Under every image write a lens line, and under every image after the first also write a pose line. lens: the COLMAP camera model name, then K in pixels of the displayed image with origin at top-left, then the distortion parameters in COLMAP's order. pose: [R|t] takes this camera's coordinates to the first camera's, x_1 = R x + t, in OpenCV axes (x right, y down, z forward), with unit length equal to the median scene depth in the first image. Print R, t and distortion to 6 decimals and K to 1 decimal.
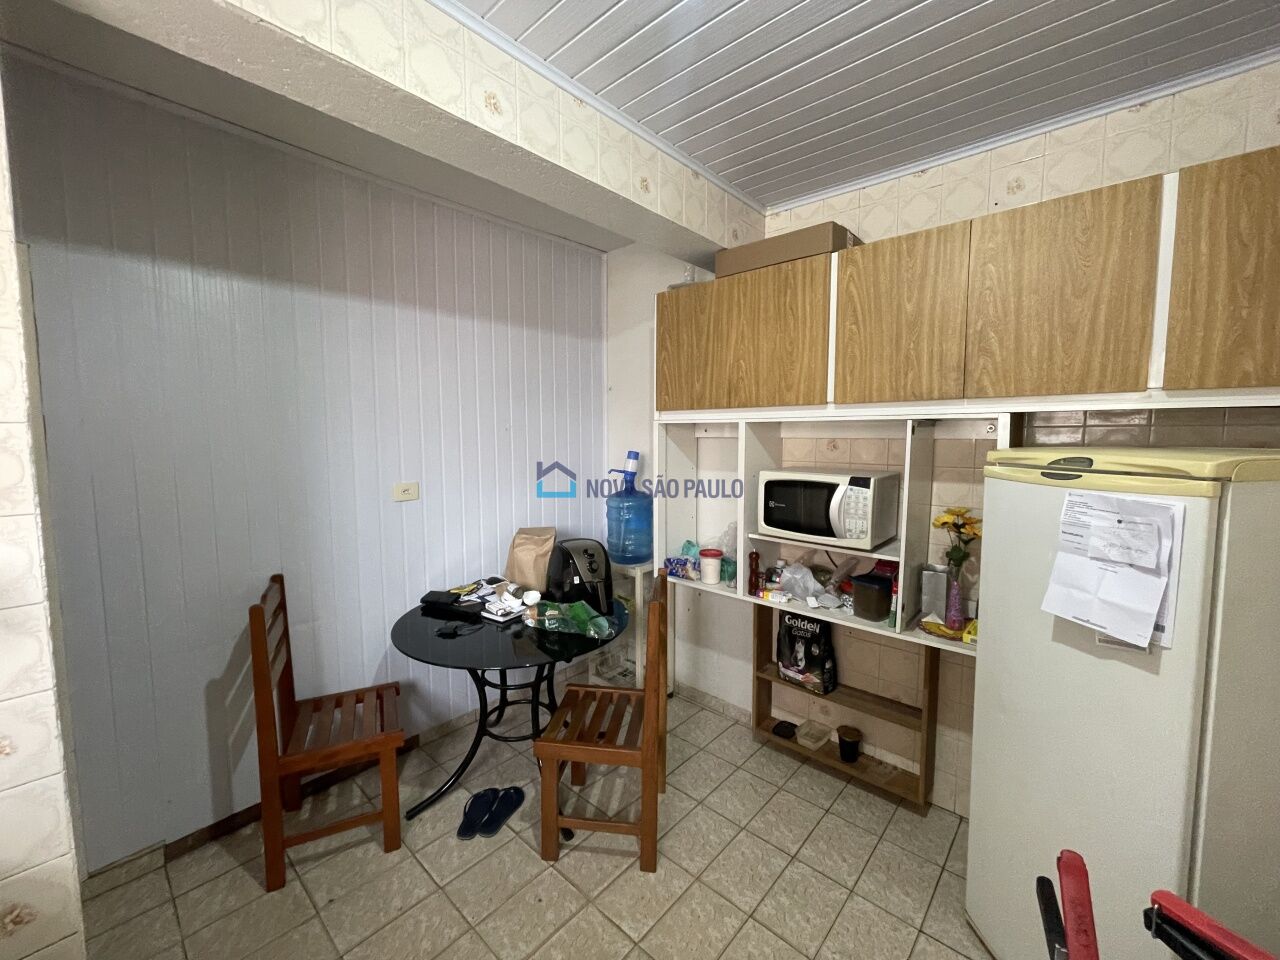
lens RADIAL K [[517.5, 0, 639.6], [0, 517.5, 479.7], [0, 0, 1]] dist [-0.000399, -0.000237]
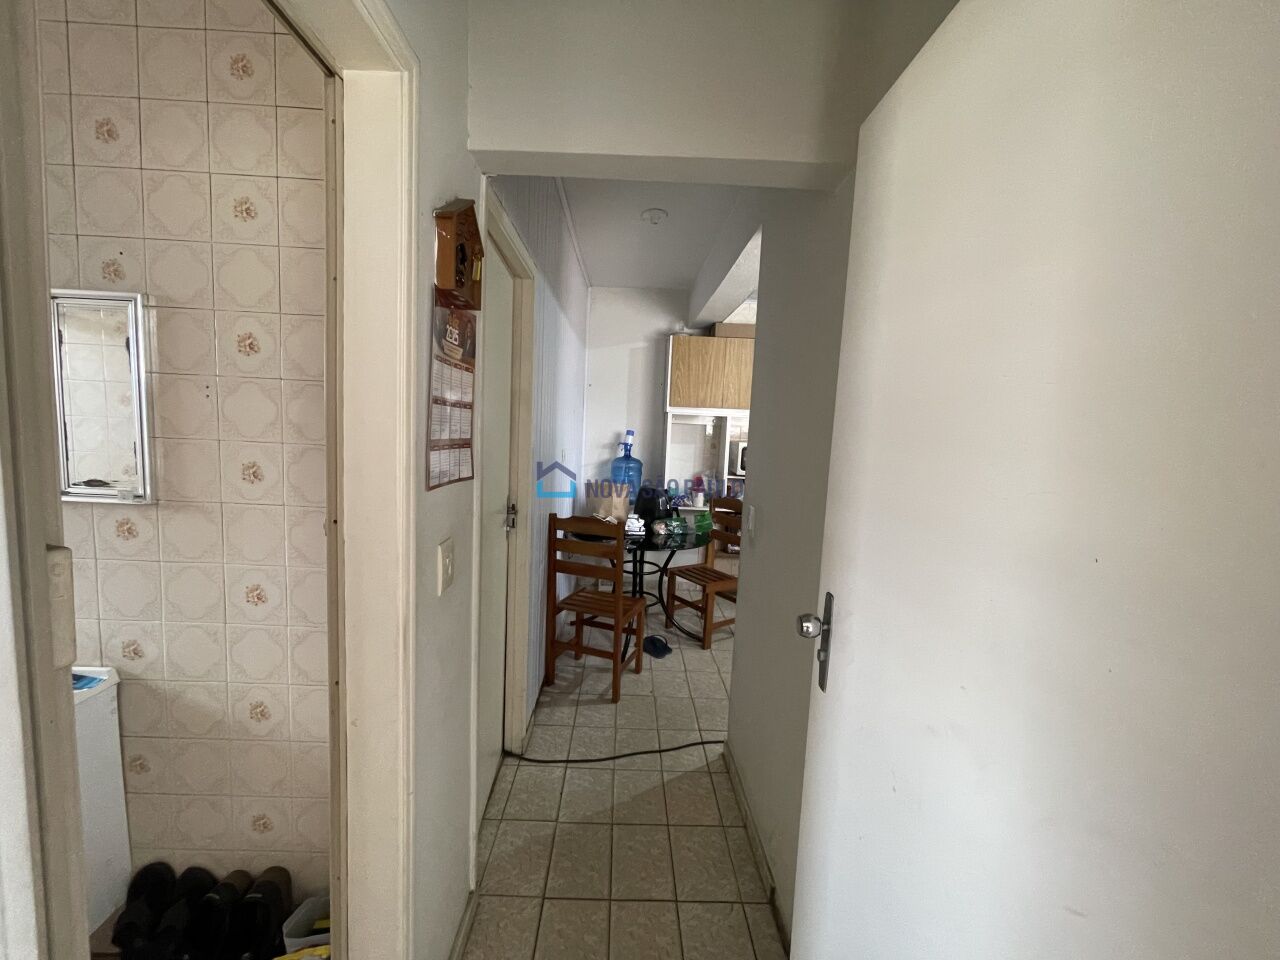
lens RADIAL K [[517.5, 0, 637.6], [0, 517.5, 474.7], [0, 0, 1]] dist [-0.000399, -0.000237]
pose [[0.728183, -0.033166, 0.684579, -1.226803], [0.018330, 0.999414, 0.028921, 0.036645], [-0.685137, -0.008512, 0.728364, -0.135897]]
